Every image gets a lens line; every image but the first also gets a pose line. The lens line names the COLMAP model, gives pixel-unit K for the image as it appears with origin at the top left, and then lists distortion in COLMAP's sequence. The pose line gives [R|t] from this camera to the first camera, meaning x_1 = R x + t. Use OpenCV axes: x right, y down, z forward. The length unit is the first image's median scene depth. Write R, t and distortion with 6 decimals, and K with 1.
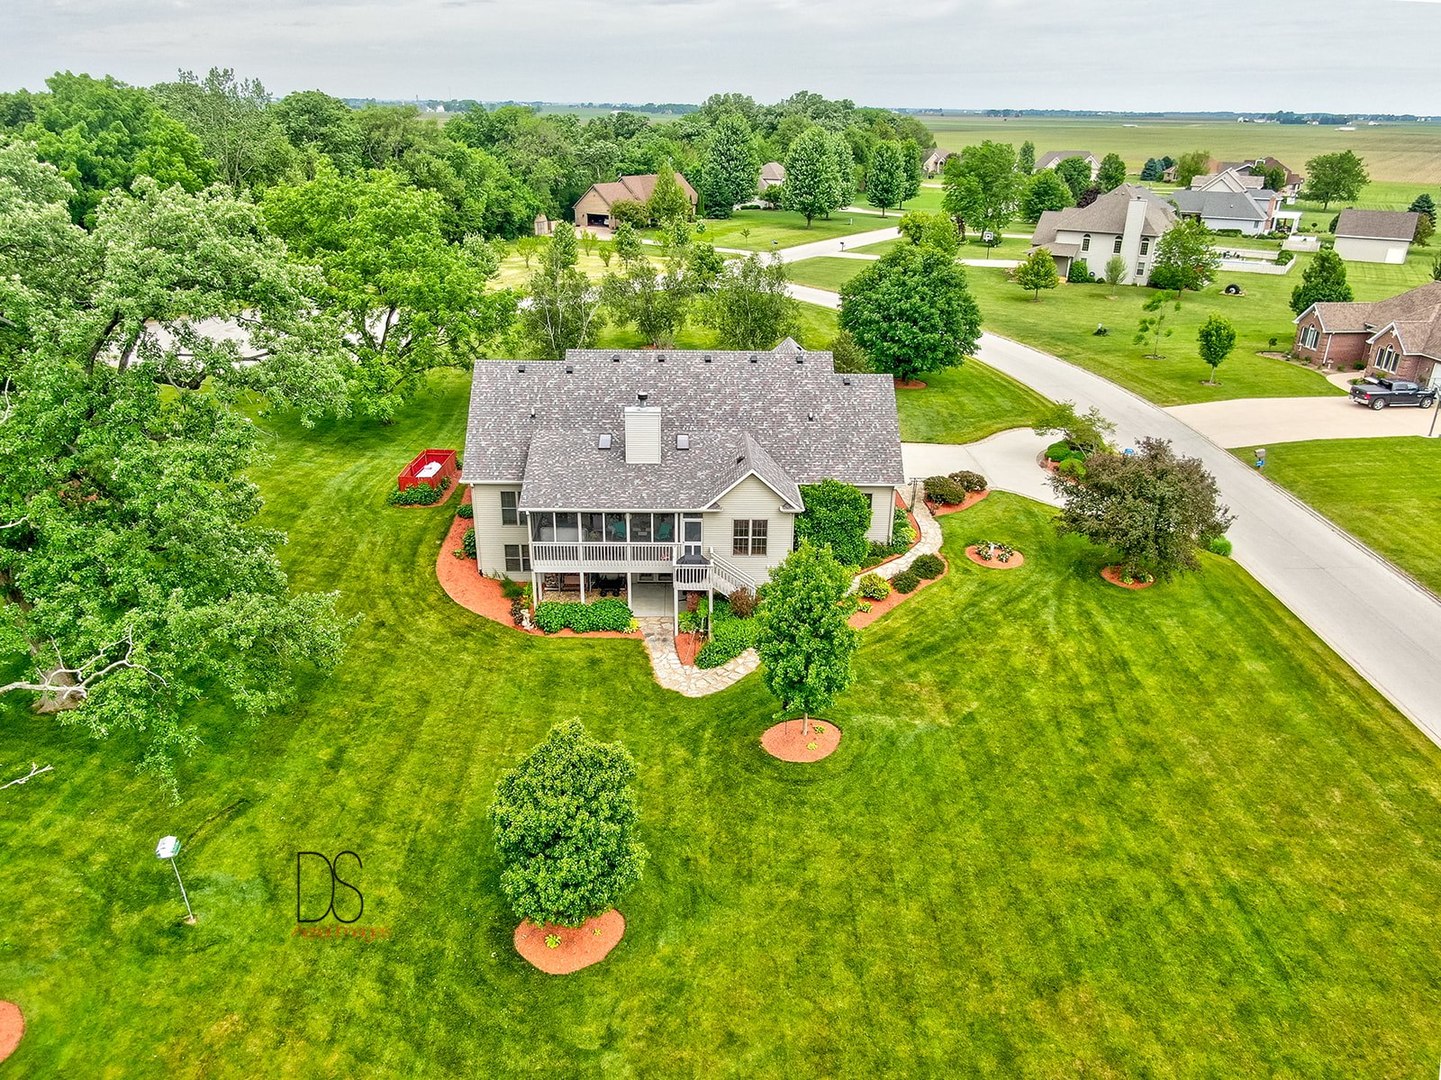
lens RADIAL K [[1075.1, 0, 718.5], [0, 1075.1, 599.3], [0, 0, 1]] dist [0.001251, 0.002796]
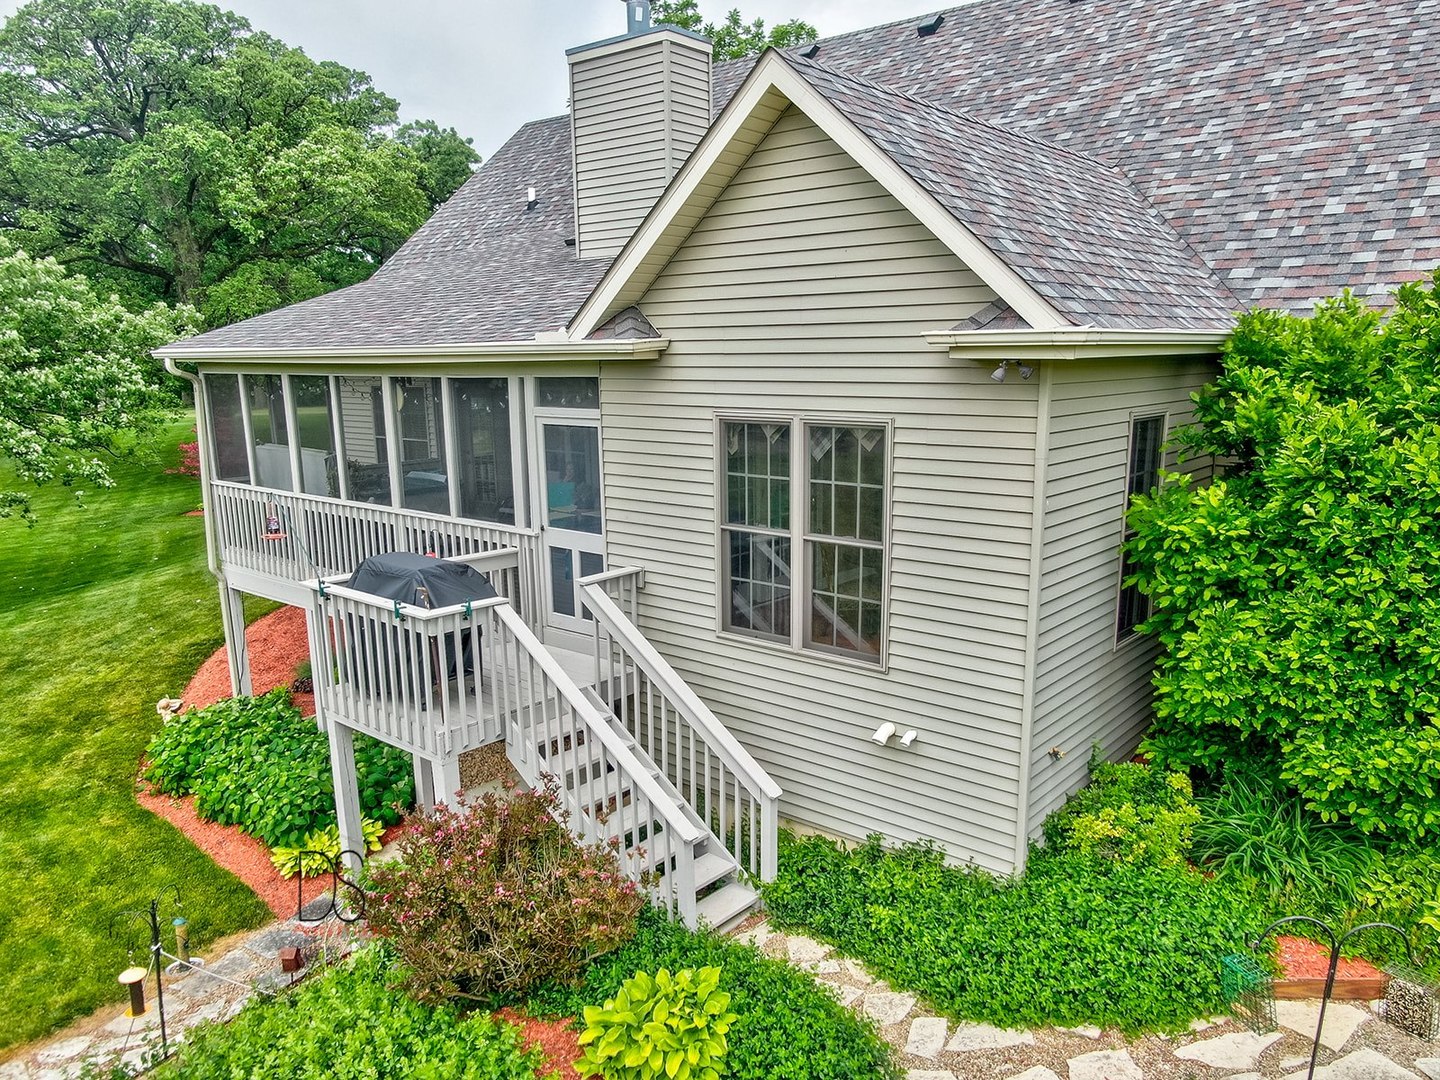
lens RADIAL K [[1059.6, 0, 722.0], [0, 1059.6, 594.8], [0, 0, 1]] dist [-0.025243, 0.035128]
pose [[0.742190, 0.127283, -0.657992, 0.131603], [-0.259218, 0.959907, -0.106702, -0.027663], [0.618029, 0.249756, 0.745427, 0.871823]]
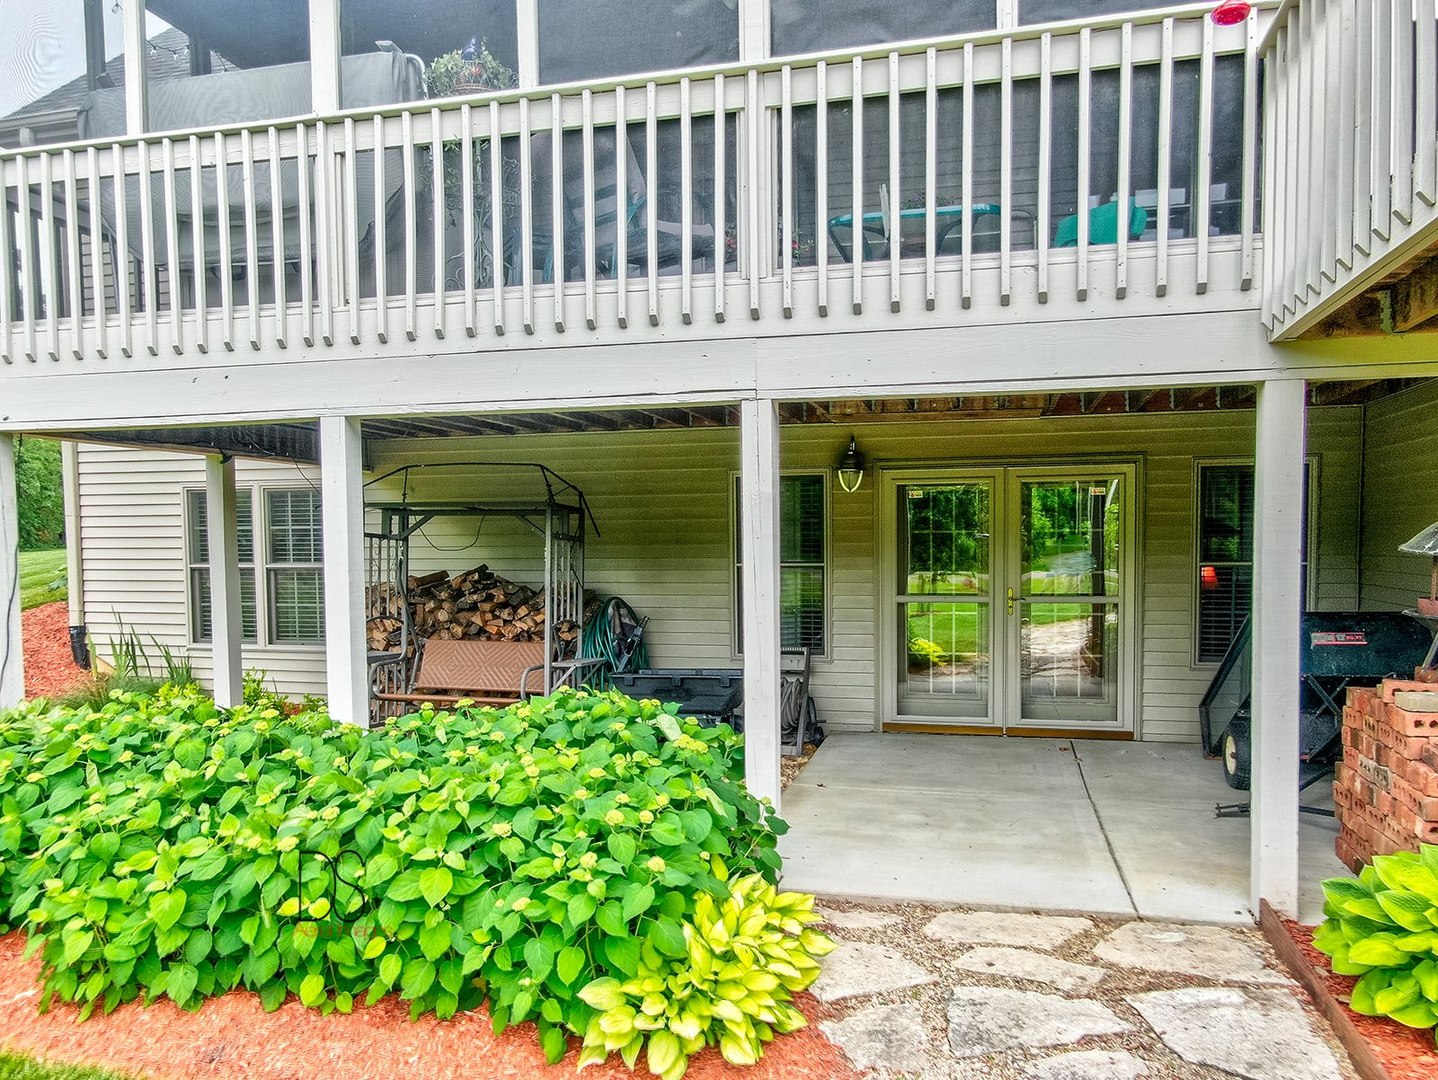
lens RADIAL K [[1058.1, 0, 721.0], [0, 1058.1, 594.7], [0, 0, 1]] dist [-0.025243, 0.035128]
pose [[0.961346, -0.011514, -0.275104, -0.060794], [-0.091076, 0.929589, -0.357168, 0.026799], [0.259846, 0.368417, 0.892608, 0.931153]]
